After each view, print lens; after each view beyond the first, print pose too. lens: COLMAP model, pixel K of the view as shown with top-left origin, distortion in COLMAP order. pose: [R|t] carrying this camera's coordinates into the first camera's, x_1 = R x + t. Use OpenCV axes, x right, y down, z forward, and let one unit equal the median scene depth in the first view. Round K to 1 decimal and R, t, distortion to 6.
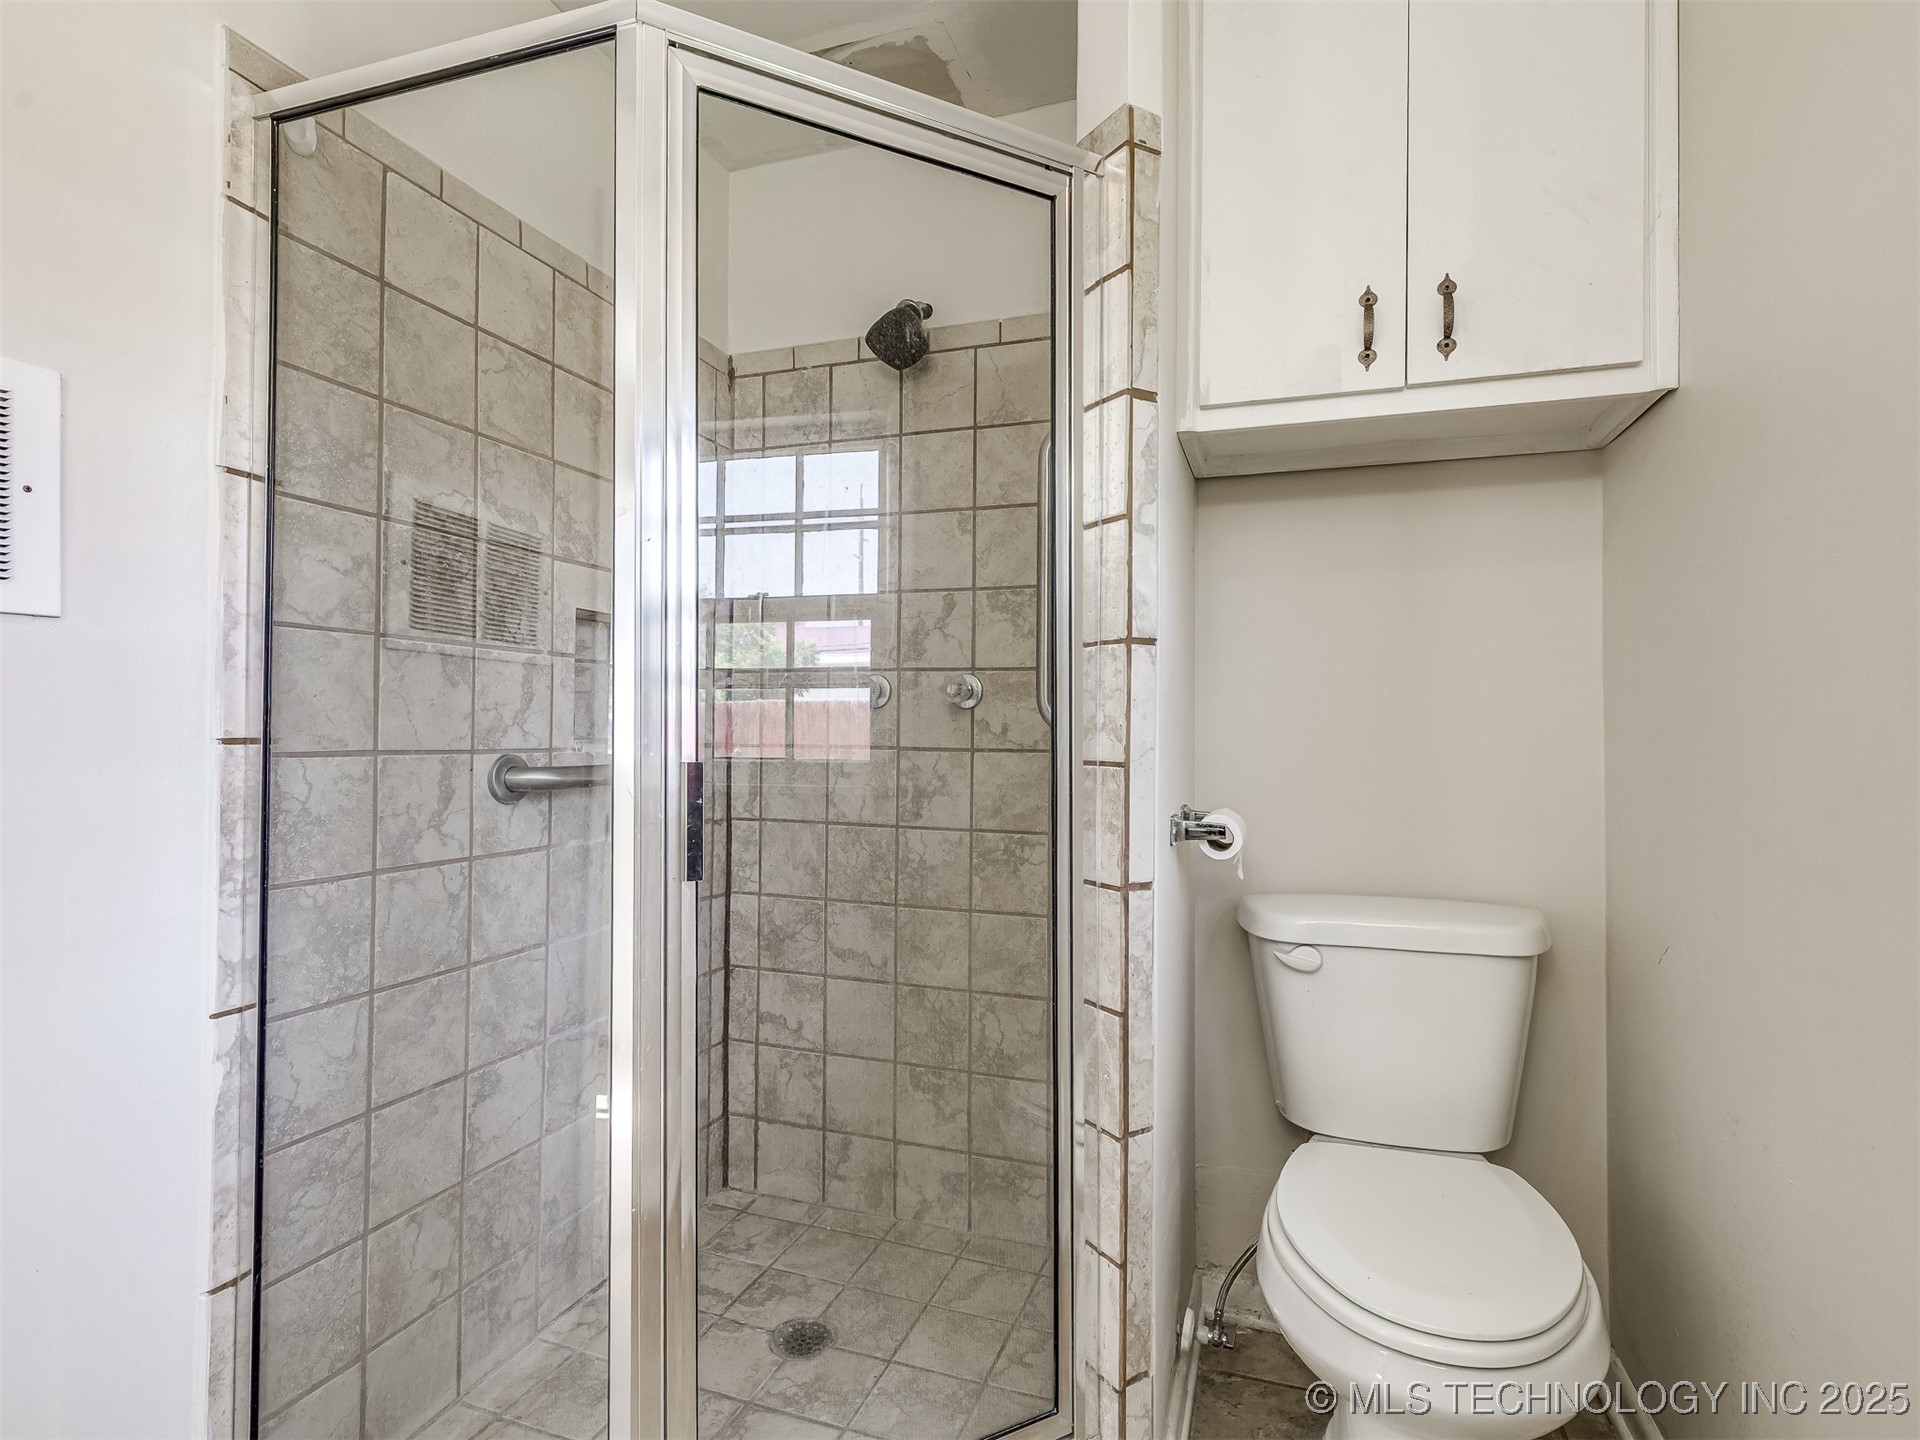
lens RADIAL K [[1083.2, 0, 960.0], [0, 1083.2, 720.0], [0, 0, 1]] dist [0.002680, -0.000897]
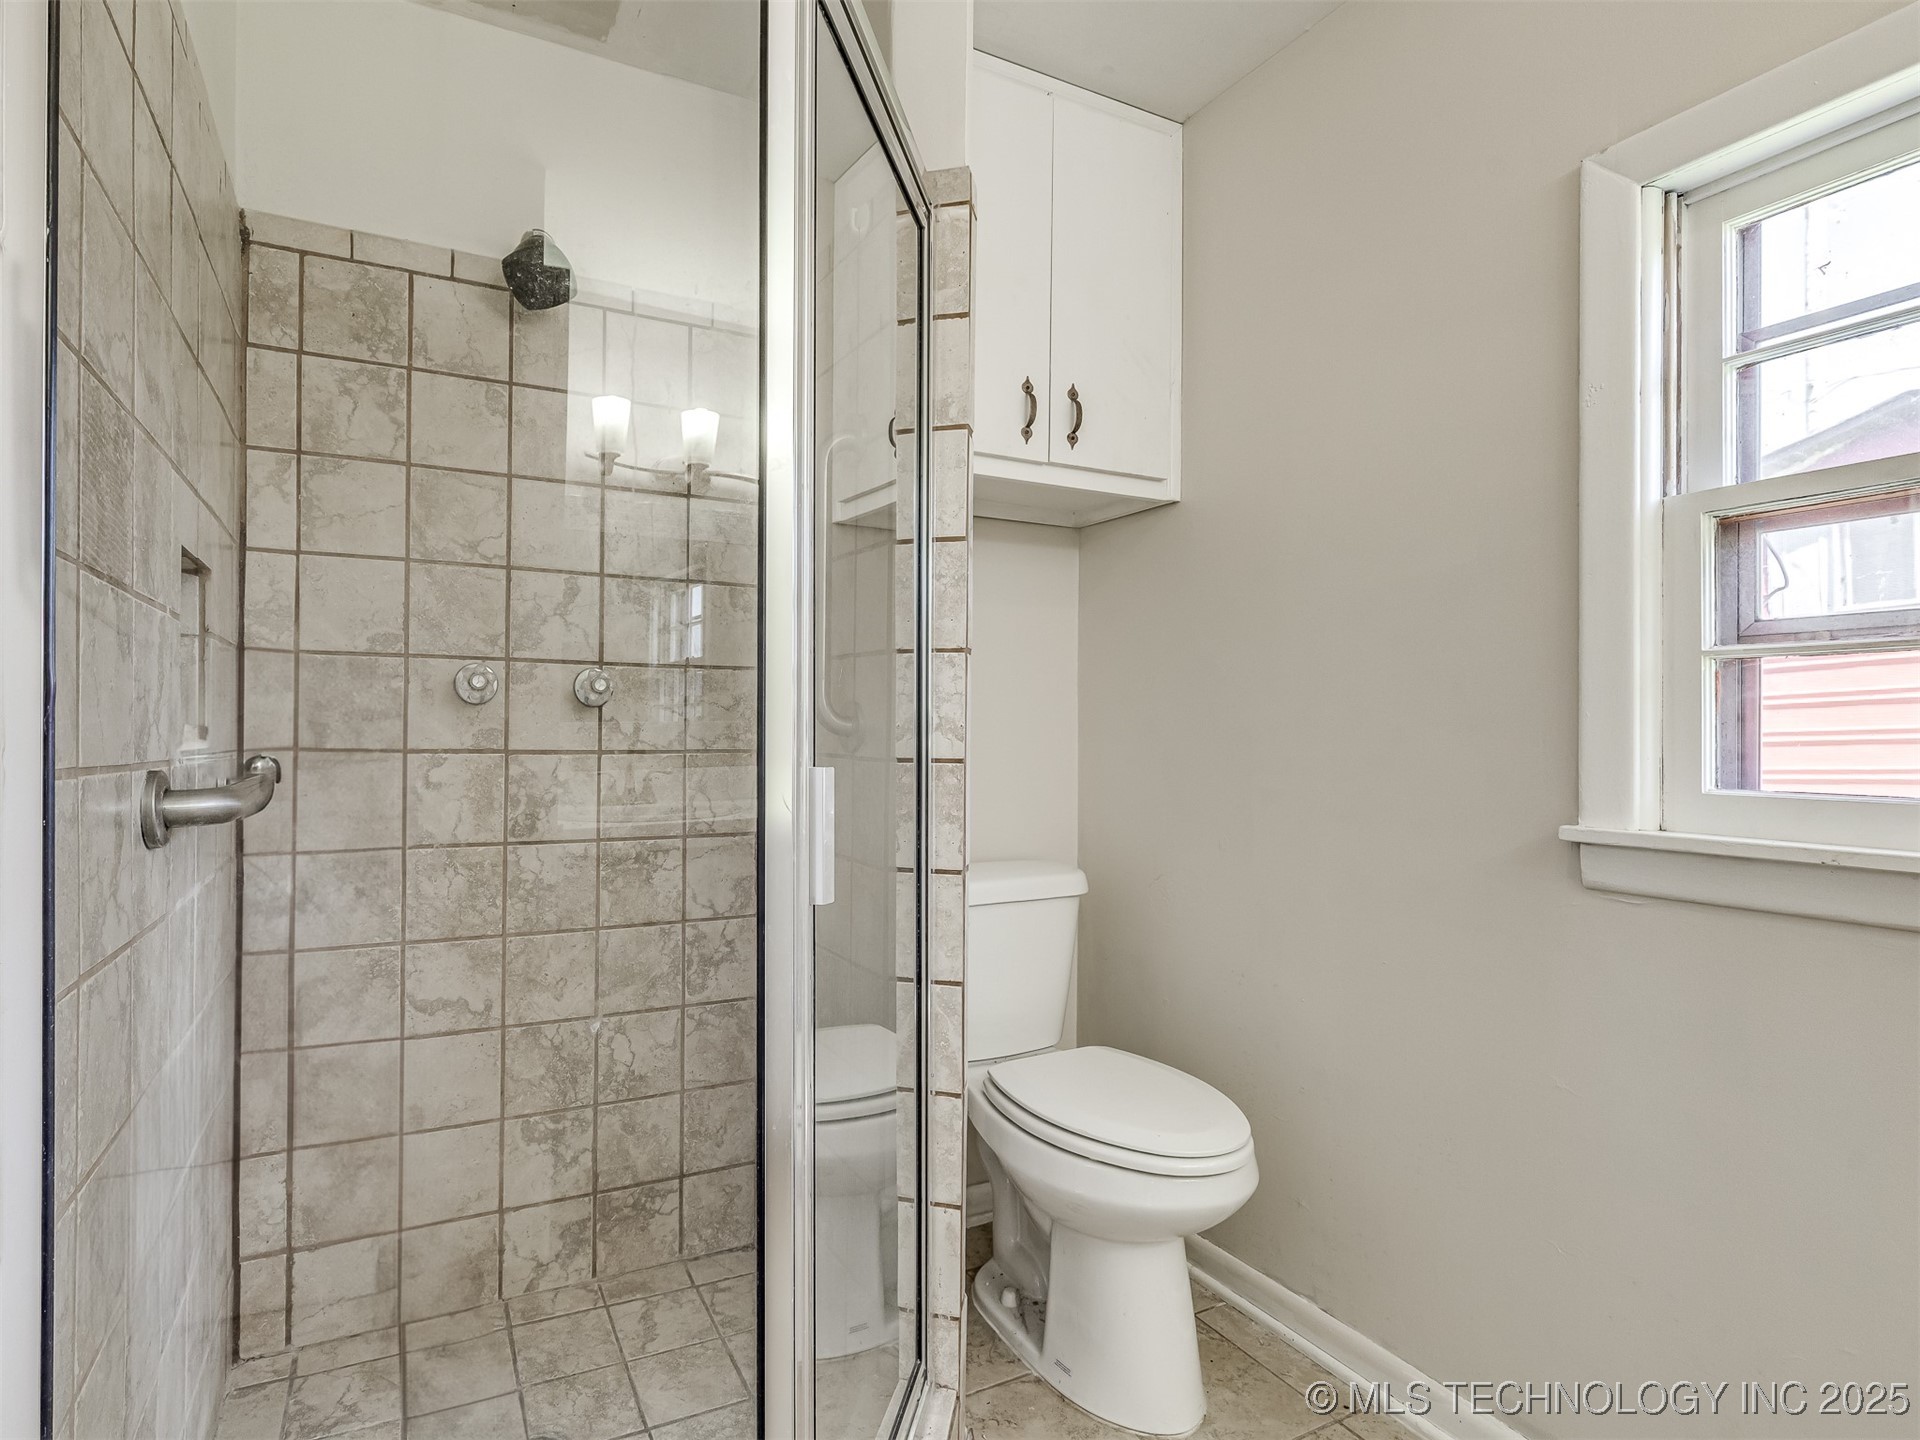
lens RADIAL K [[1031.4, 0, 958.4], [0, 1031.4, 735.0], [0, 0, 1]] dist [0.000839, -0.000941]
pose [[0.660295, -0.005759, 0.750984, -0.438389], [-0.005325, 0.999910, 0.012349, 0.001074], [-0.750988, -0.012153, 0.660204, 0.200215]]
